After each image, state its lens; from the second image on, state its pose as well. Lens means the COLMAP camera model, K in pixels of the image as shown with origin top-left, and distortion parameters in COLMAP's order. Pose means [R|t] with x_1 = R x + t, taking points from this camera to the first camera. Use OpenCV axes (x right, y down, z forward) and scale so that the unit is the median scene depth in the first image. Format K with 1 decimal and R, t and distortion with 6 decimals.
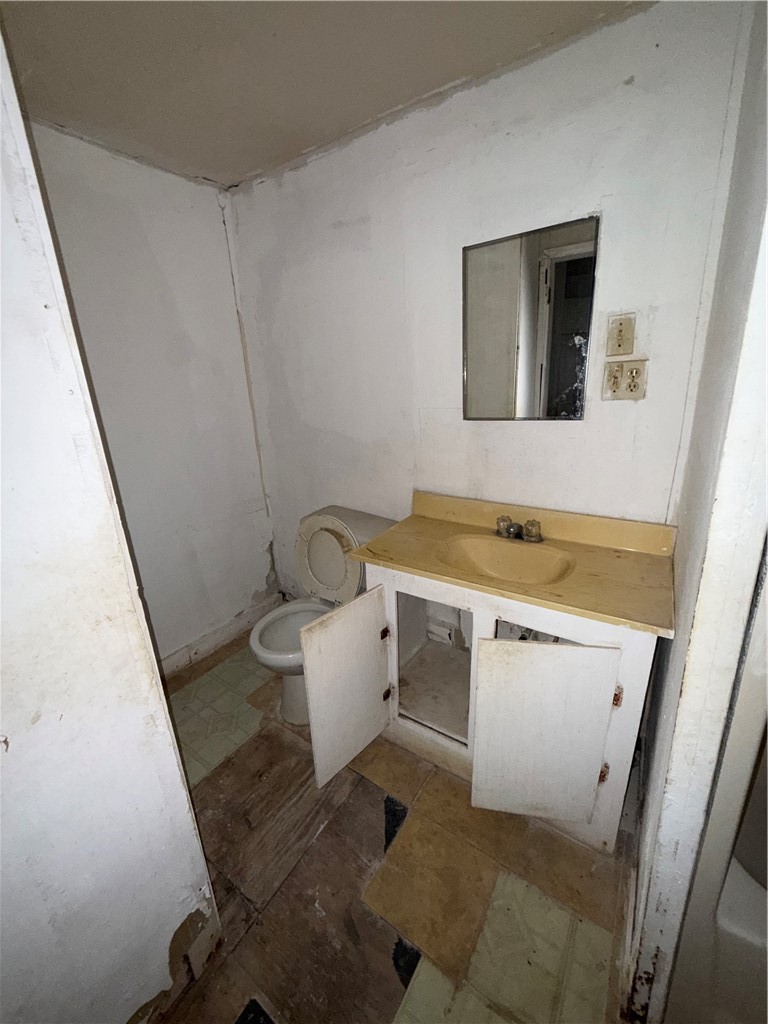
lens RADIAL K [[407.1, 0, 384.5], [0, 407.1, 510.6], [0, 0, 1]] dist [-0.002622, 0.000094]
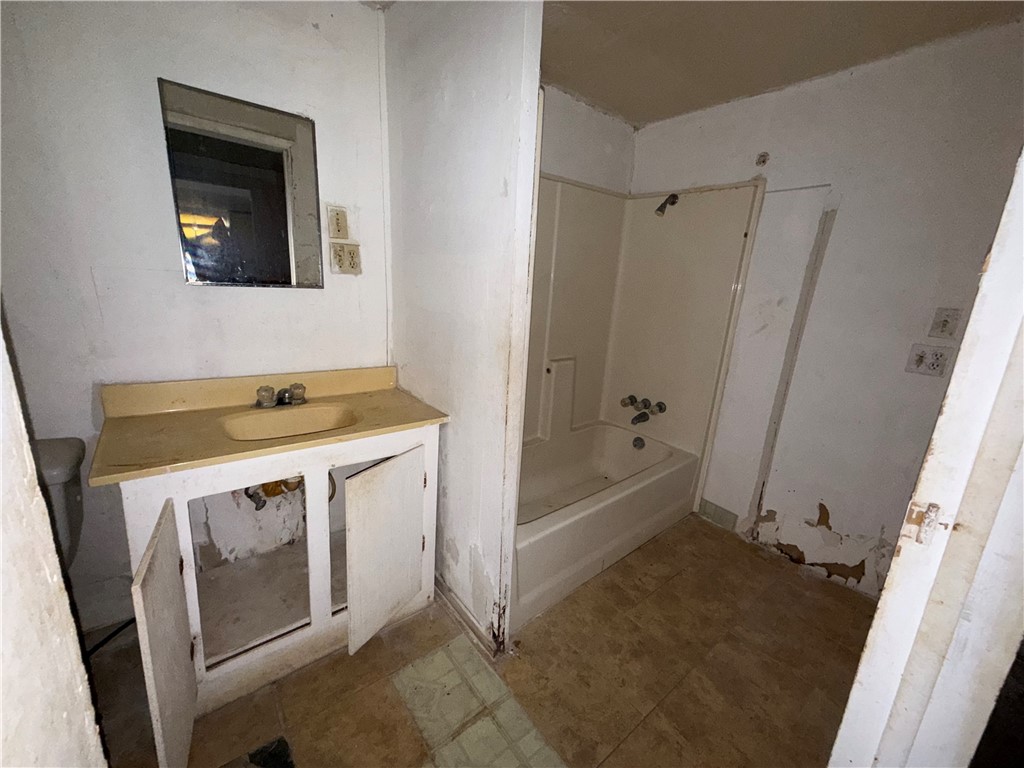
lens RADIAL K [[407.1, 0, 509.3], [0, 407.1, 385.6], [0, 0, 1]] dist [-0.002622, 0.000094]
pose [[0.283207, -0.165276, 0.944710, -0.543167], [0.219145, 0.970131, 0.104027, 0.046567], [-0.933686, 0.177567, 0.310967, 0.191660]]
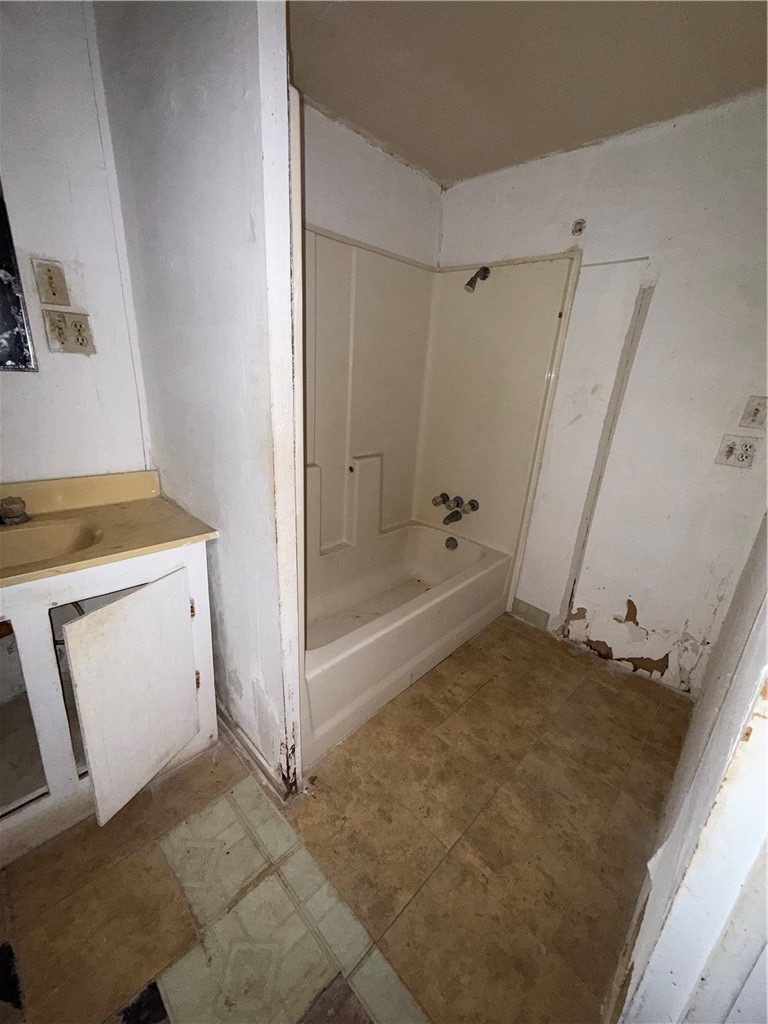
lens RADIAL K [[407.1, 0, 383.6], [0, 407.1, 513.9], [0, 0, 1]] dist [-0.002622, 0.000094]
pose [[0.166207, -0.252697, 0.953163, -0.336831], [0.230240, 0.949835, 0.211667, 0.064372], [-0.958835, 0.184275, 0.216050, 0.136912]]
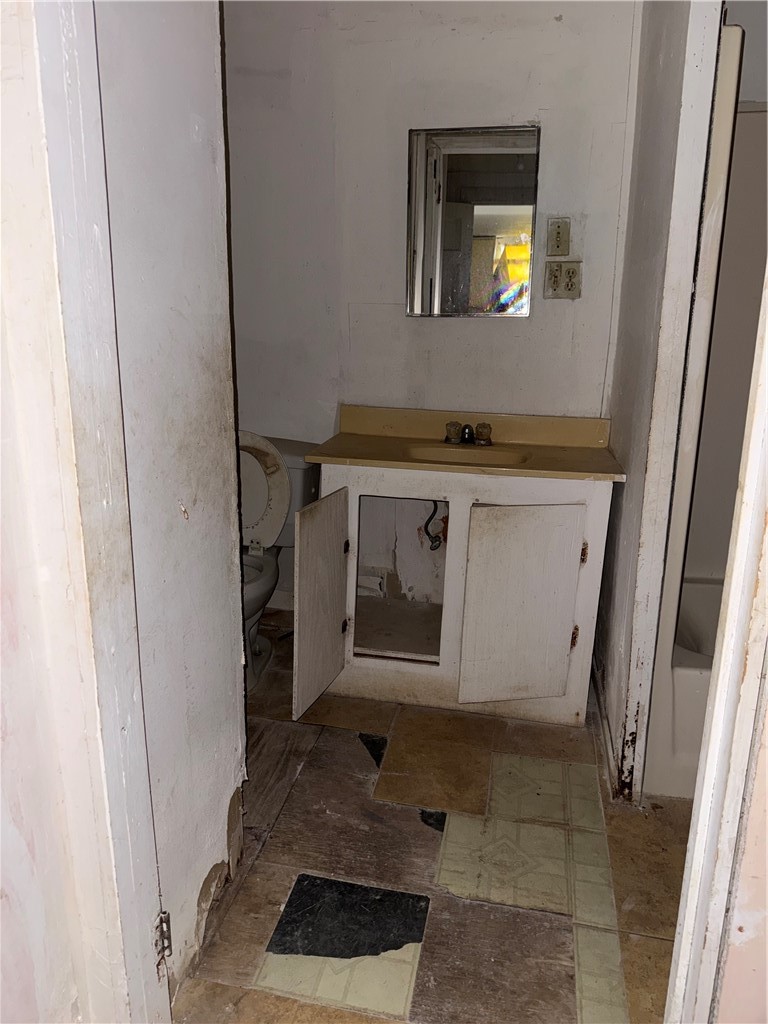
lens RADIAL K [[728.4, 0, 376.9], [0, 728.4, 527.4], [0, 0, 1]] dist [0.045337, -0.018972]
pose [[0.922694, -0.041712, 0.383271, -0.628184], [0.057402, 0.997913, -0.029586, 0.357833], [-0.381237, 0.049300, 0.923162, -0.563005]]
